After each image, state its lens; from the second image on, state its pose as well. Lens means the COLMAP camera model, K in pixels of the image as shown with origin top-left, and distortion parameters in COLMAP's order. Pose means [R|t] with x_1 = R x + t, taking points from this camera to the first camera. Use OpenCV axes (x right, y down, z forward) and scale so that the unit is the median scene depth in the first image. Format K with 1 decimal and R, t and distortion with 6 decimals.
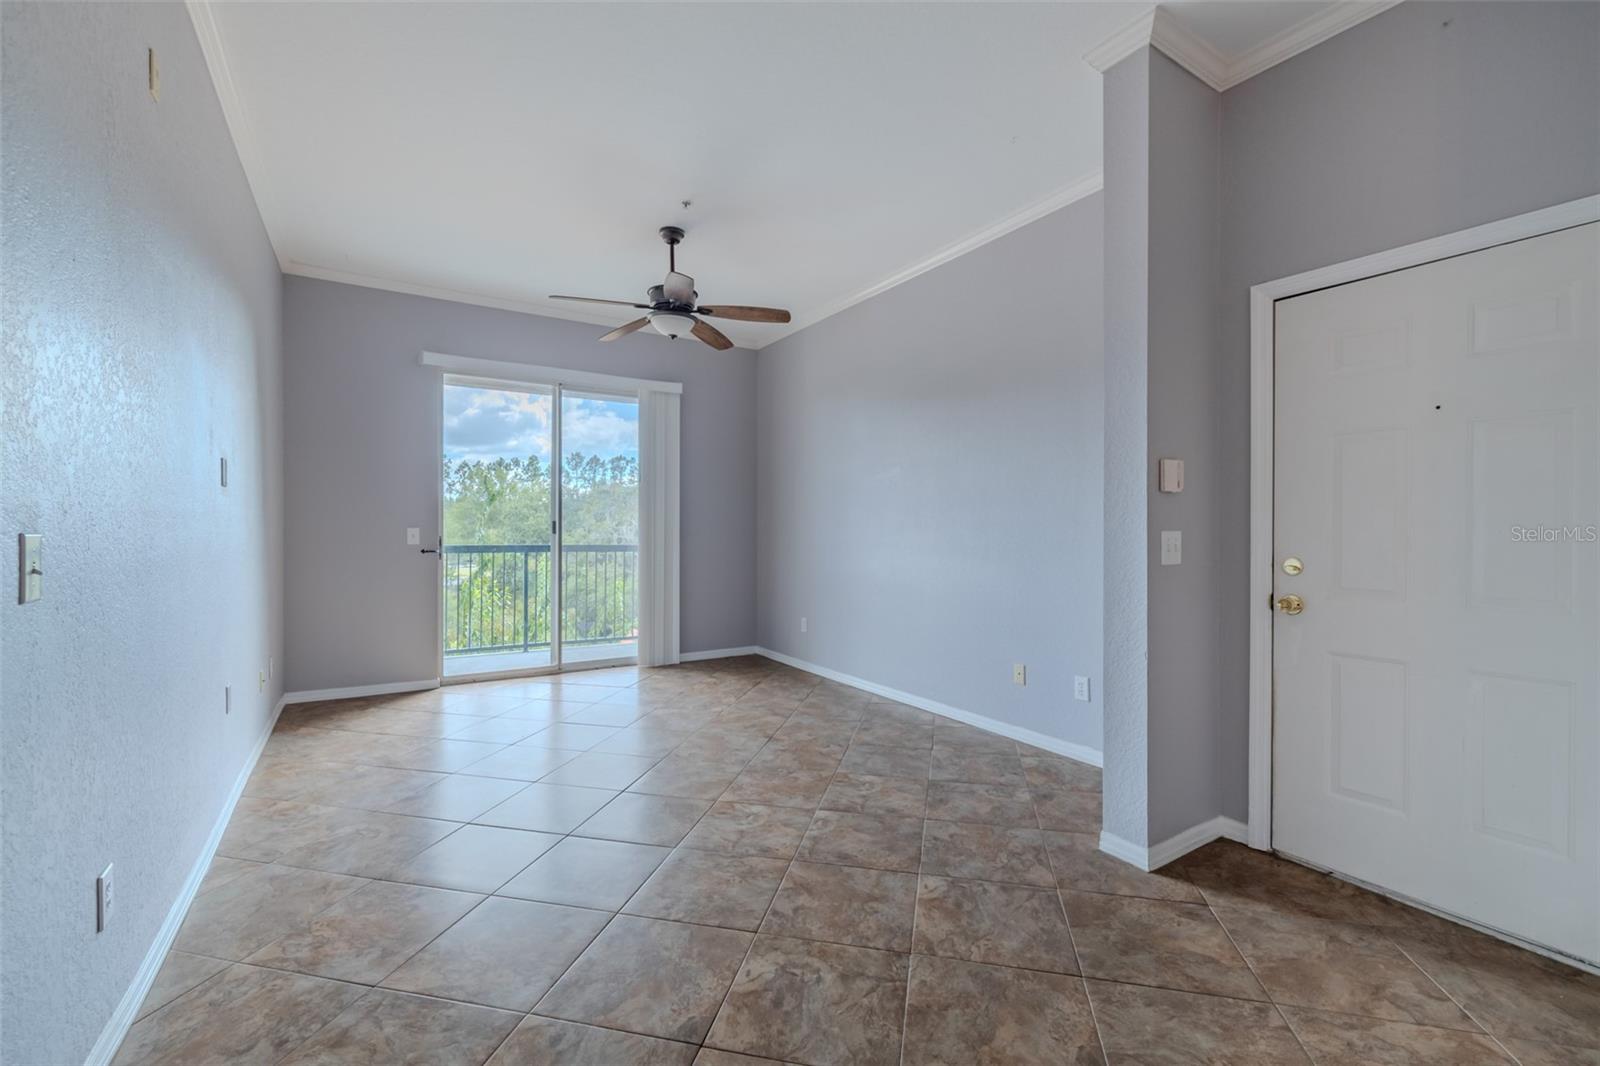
lens RADIAL K [[675.8, 0, 796.7], [0, 675.8, 526.9], [0, 0, 1]] dist [0.001041, 0.000424]
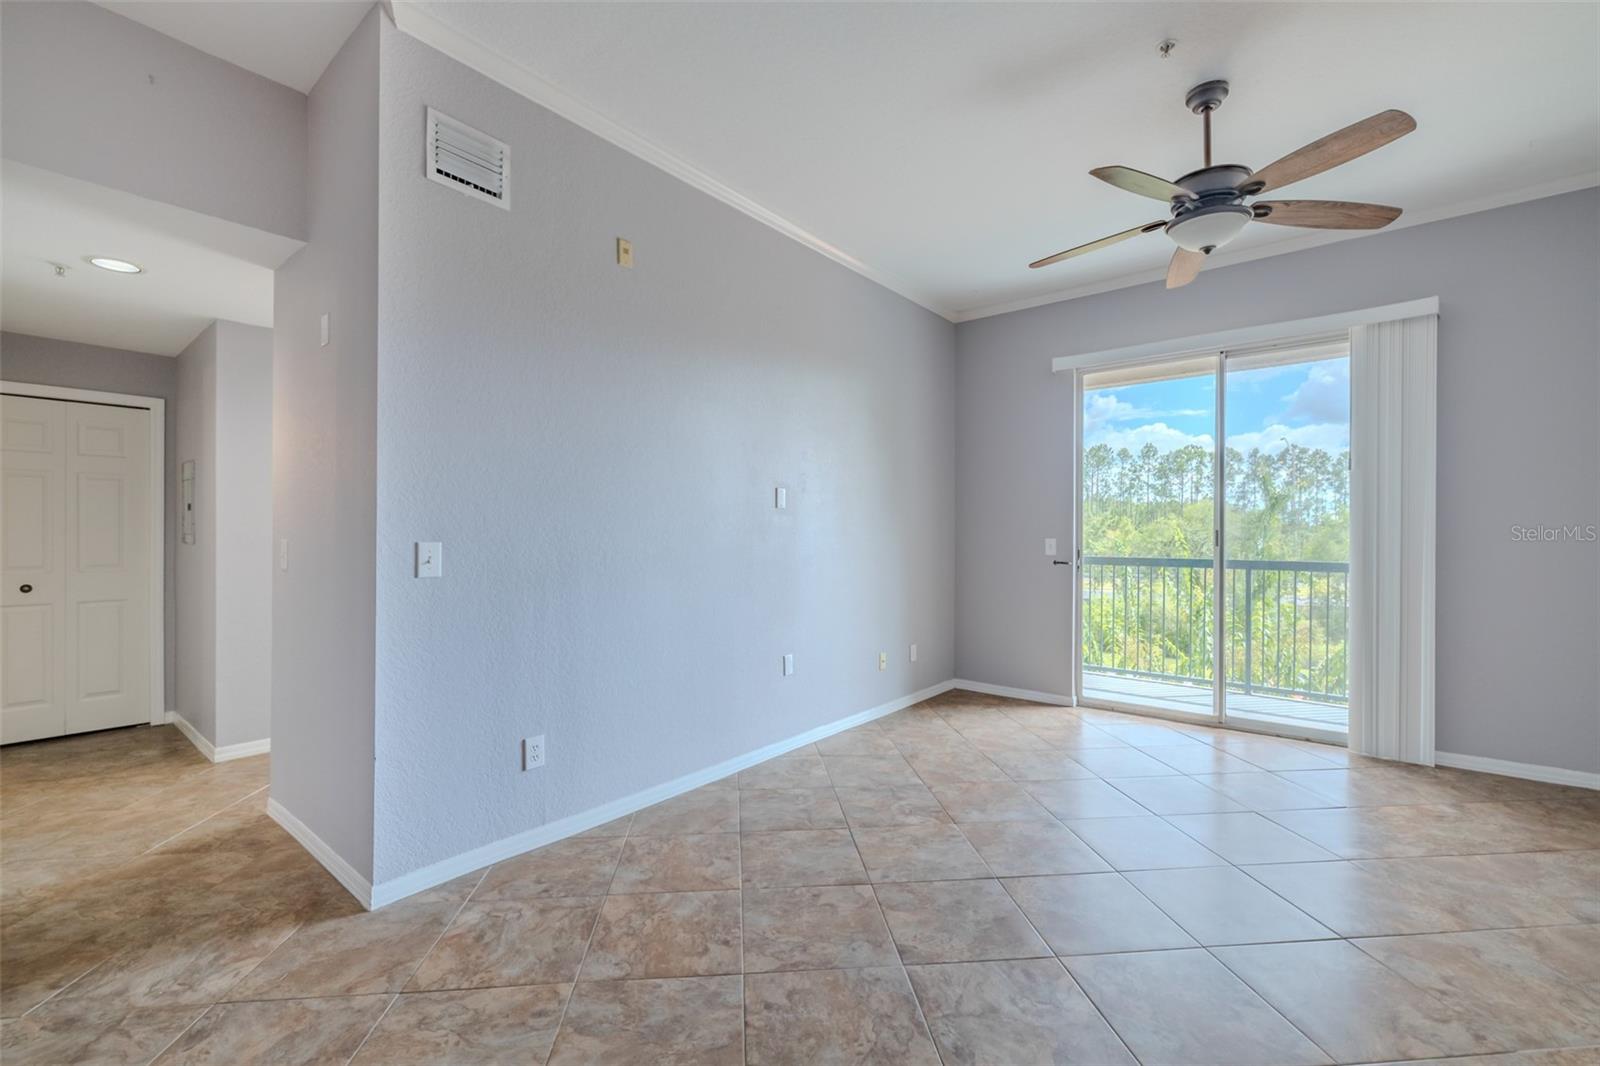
lens RADIAL K [[682.0, 0, 804.1], [0, 682.0, 535.0], [0, 0, 1]] dist [0.000337, -0.000205]
pose [[0.320272, -0.001833, -0.947324, 0.302921], [0.000590, 0.999998, -0.001735, -0.001994], [0.947326, -0.000003, 0.320272, 0.390778]]
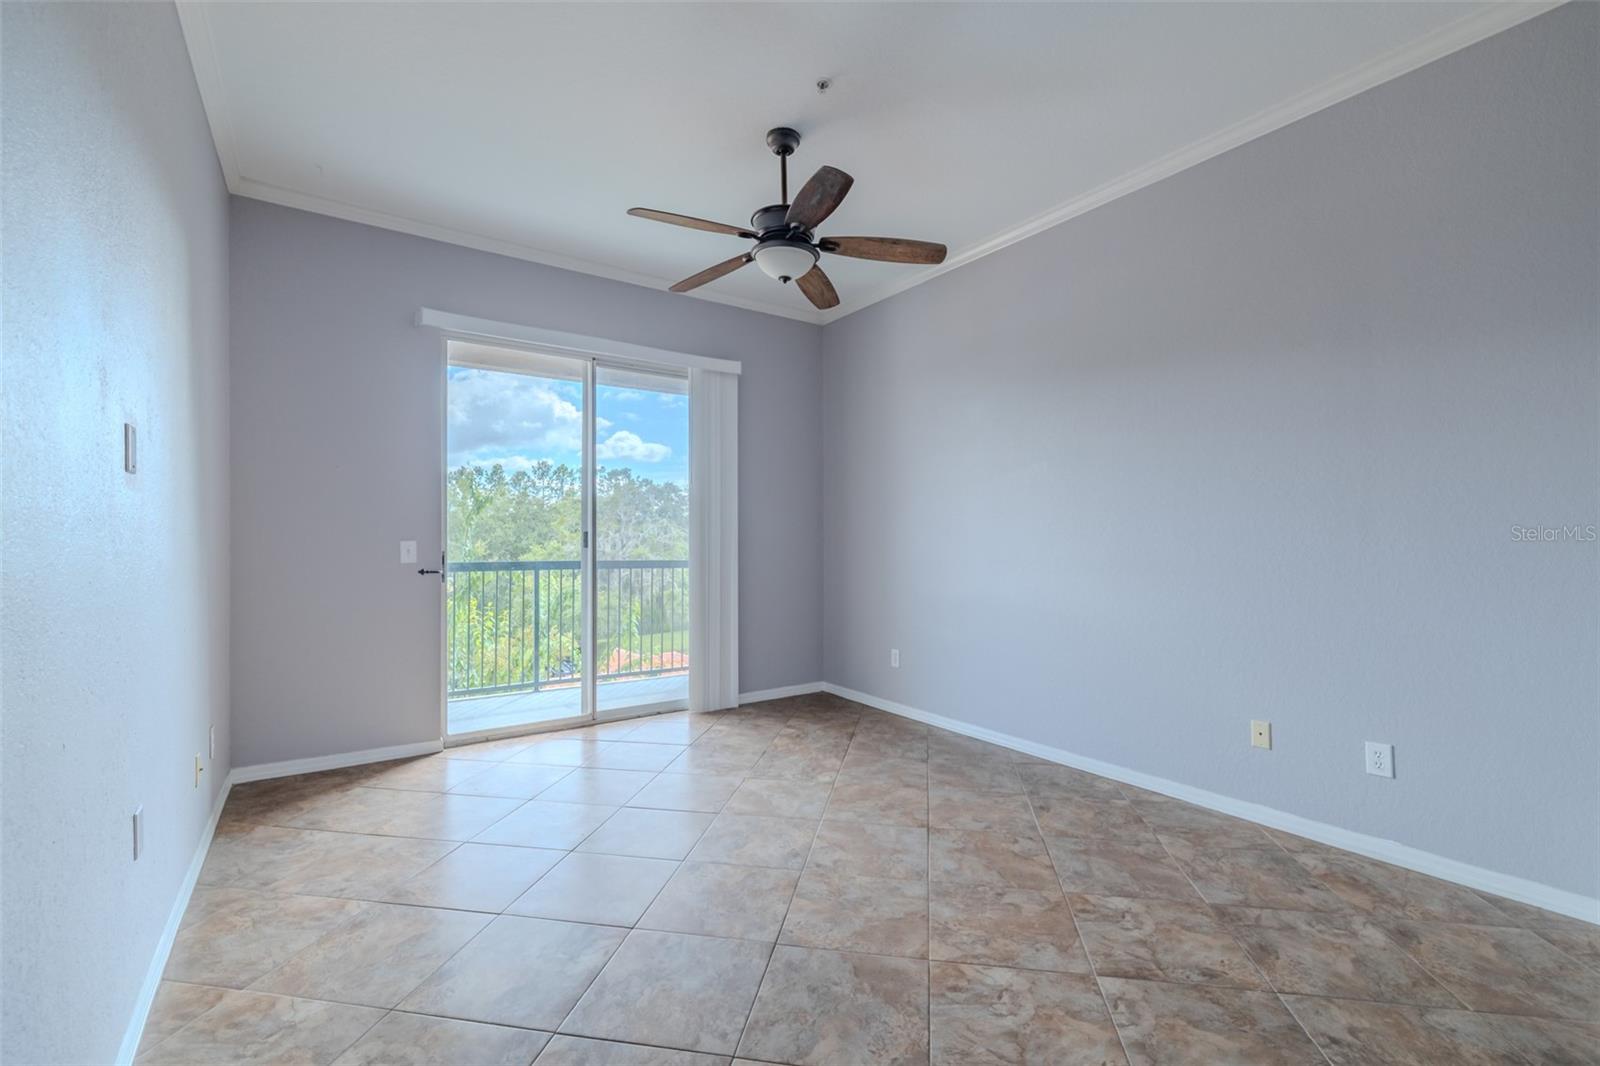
lens RADIAL K [[682.0, 0, 804.1], [0, 682.0, 535.0], [0, 0, 1]] dist [0.000337, -0.000205]
pose [[0.998511, -0.002510, 0.054487, -0.191758], [0.002738, 0.999988, -0.004097, -0.000760], [-0.054476, 0.004240, 0.998506, 0.245577]]
